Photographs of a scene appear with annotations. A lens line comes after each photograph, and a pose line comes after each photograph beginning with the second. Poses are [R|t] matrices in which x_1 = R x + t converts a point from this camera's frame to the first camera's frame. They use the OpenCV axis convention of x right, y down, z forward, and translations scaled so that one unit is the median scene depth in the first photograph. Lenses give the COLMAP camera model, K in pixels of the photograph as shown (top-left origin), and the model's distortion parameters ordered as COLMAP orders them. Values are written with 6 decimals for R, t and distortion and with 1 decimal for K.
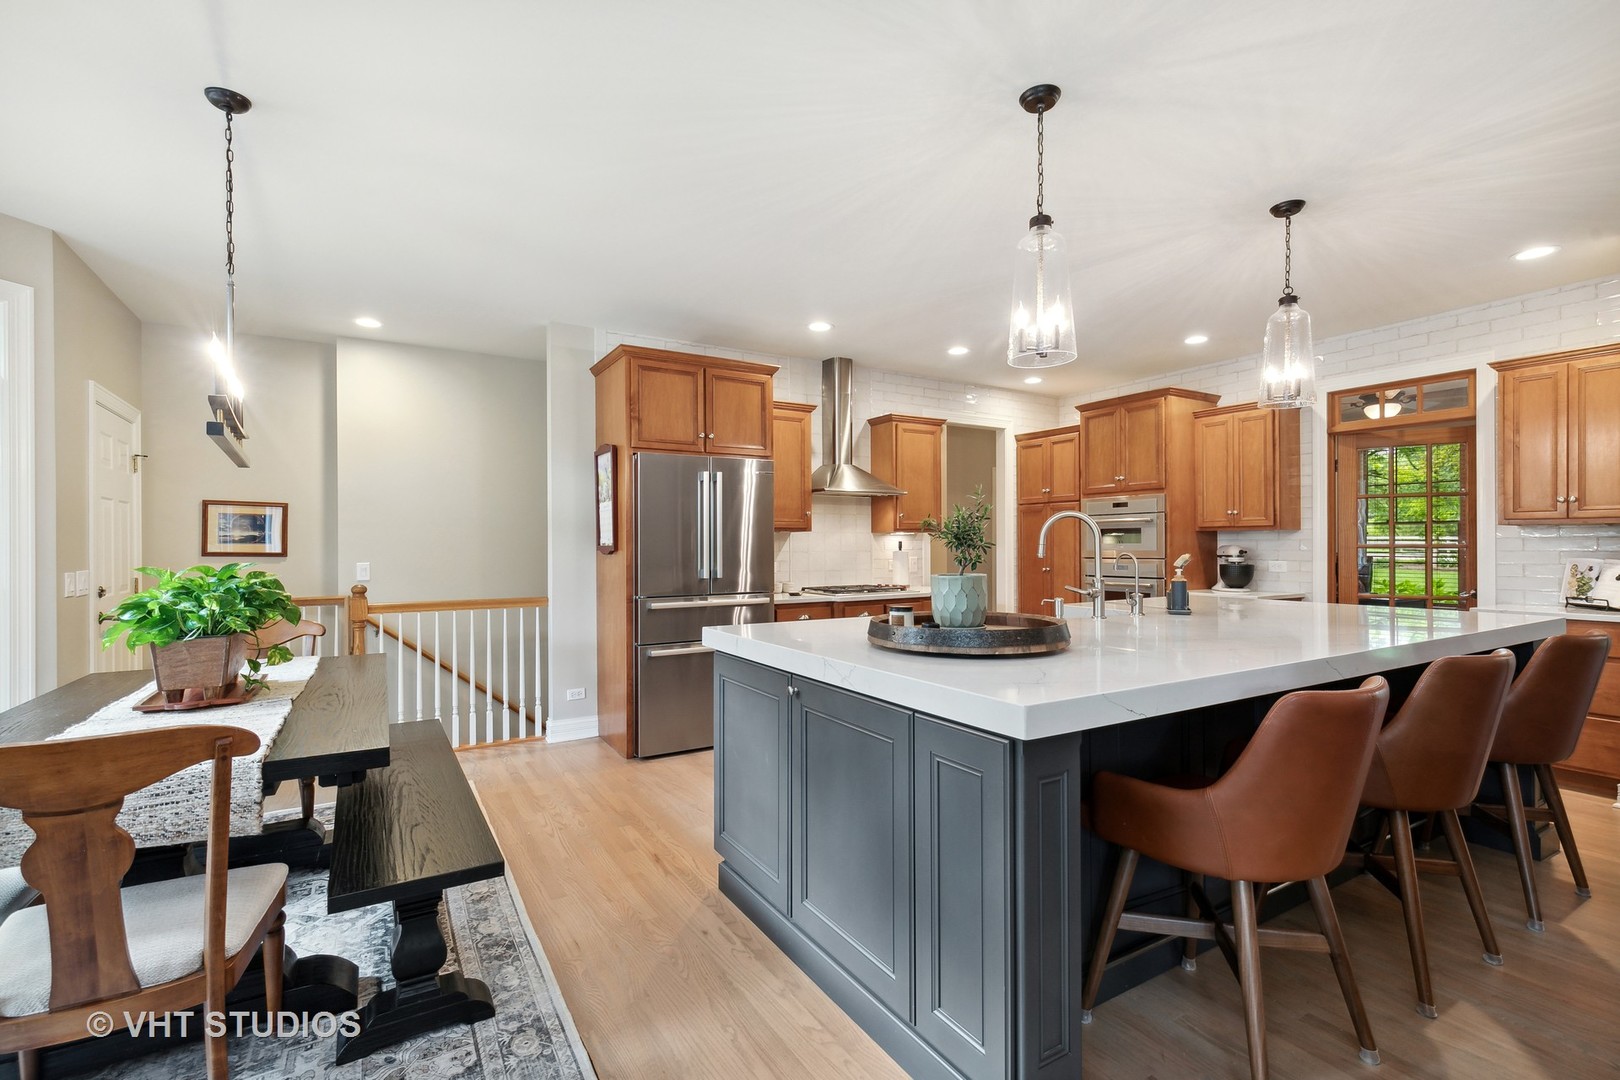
lens RADIAL K [[740.8, 0, 808.0], [0, 740.8, 544.4], [0, 0, 1]] dist [0.002314, 0.000365]
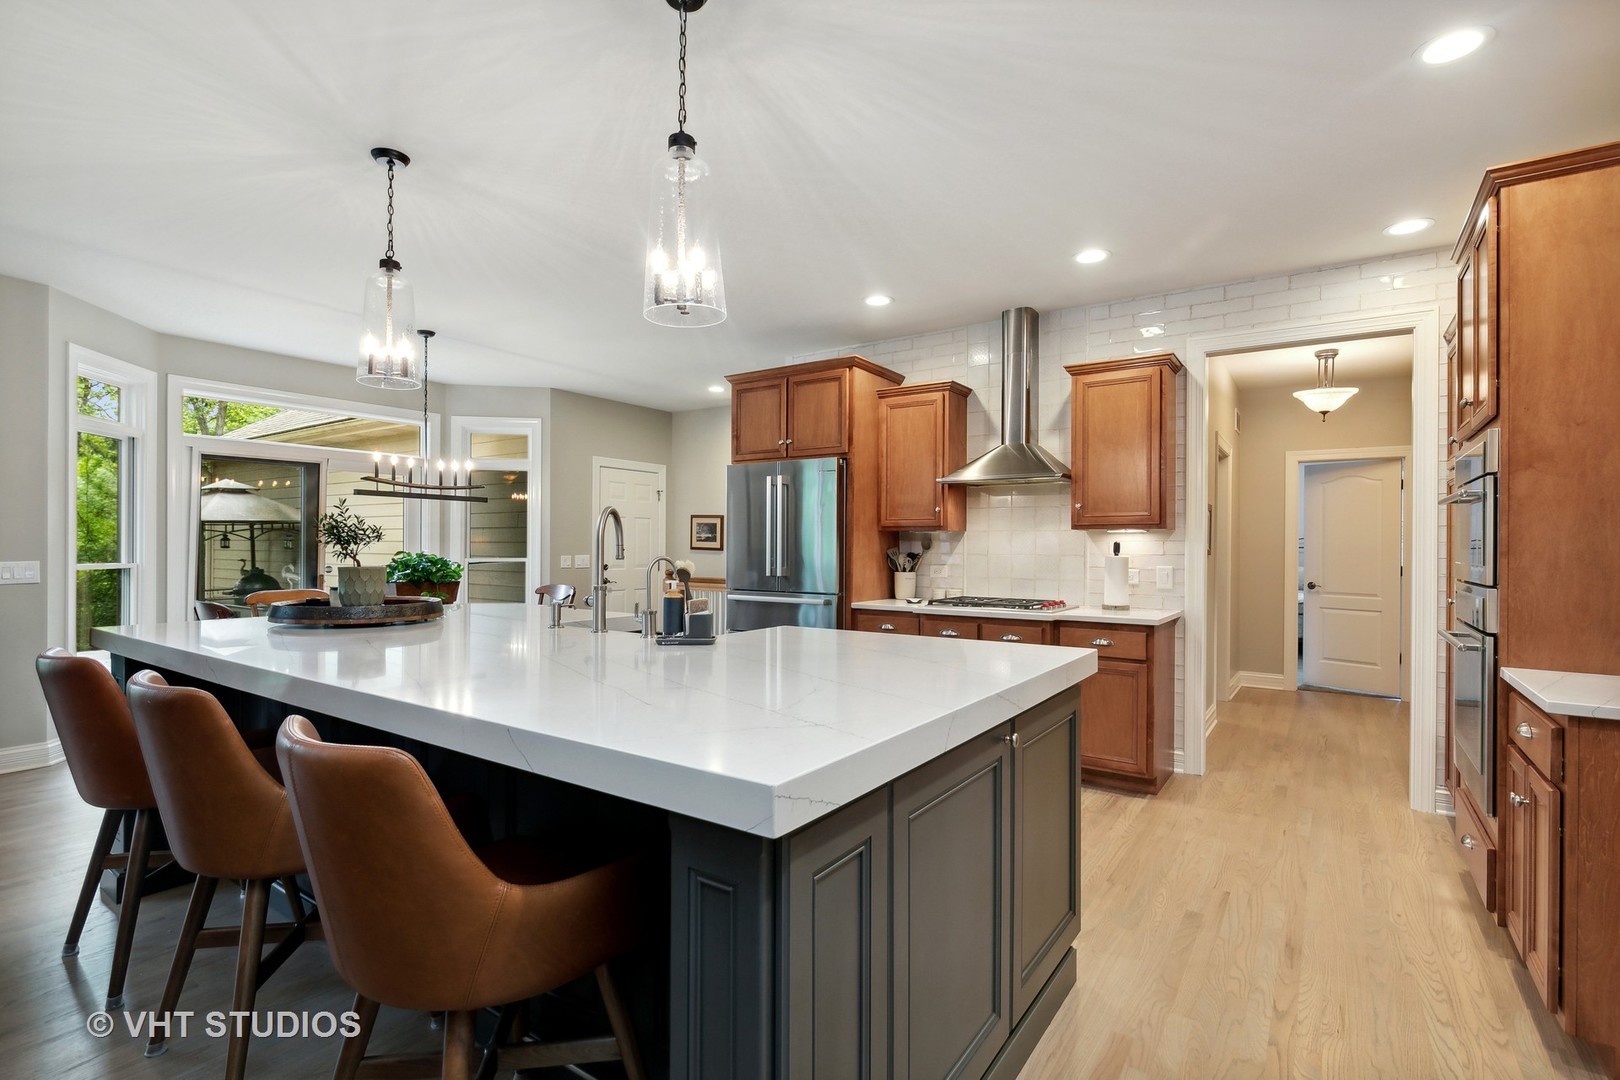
lens RADIAL K [[749.2, 0, 807.5], [0, 749.2, 545.6], [0, 0, 1]] dist [-0.001417, -0.000332]
pose [[0.410102, 0.008160, -0.912003, 0.846624], [-0.007092, 0.999958, 0.005758, -0.004087], [0.912012, 0.004107, 0.410142, 0.584033]]
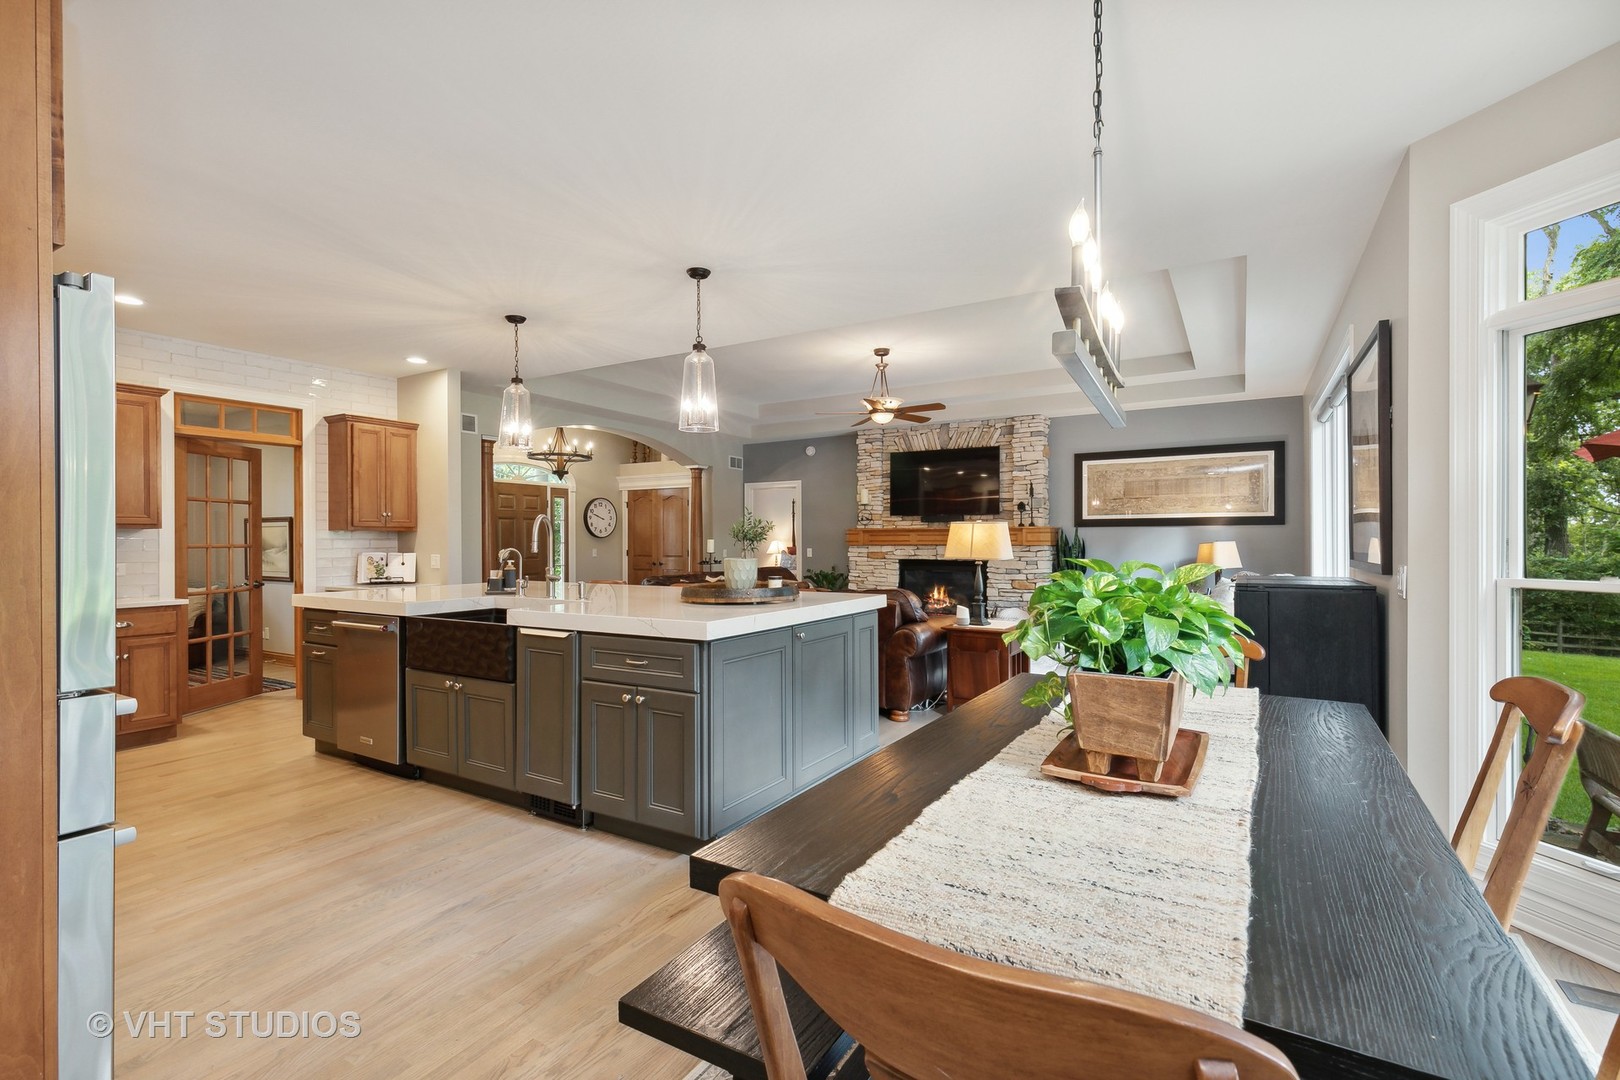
lens RADIAL K [[728.7, 0, 810.0], [0, 728.7, 540.0], [0, 0, 1]] dist [0.003199, -0.000292]
pose [[-0.473625, 0.005609, 0.880709, -0.648388], [0.006484, 0.999975, -0.002882, 0.001997], [-0.880703, 0.004345, -0.473649, 0.810878]]
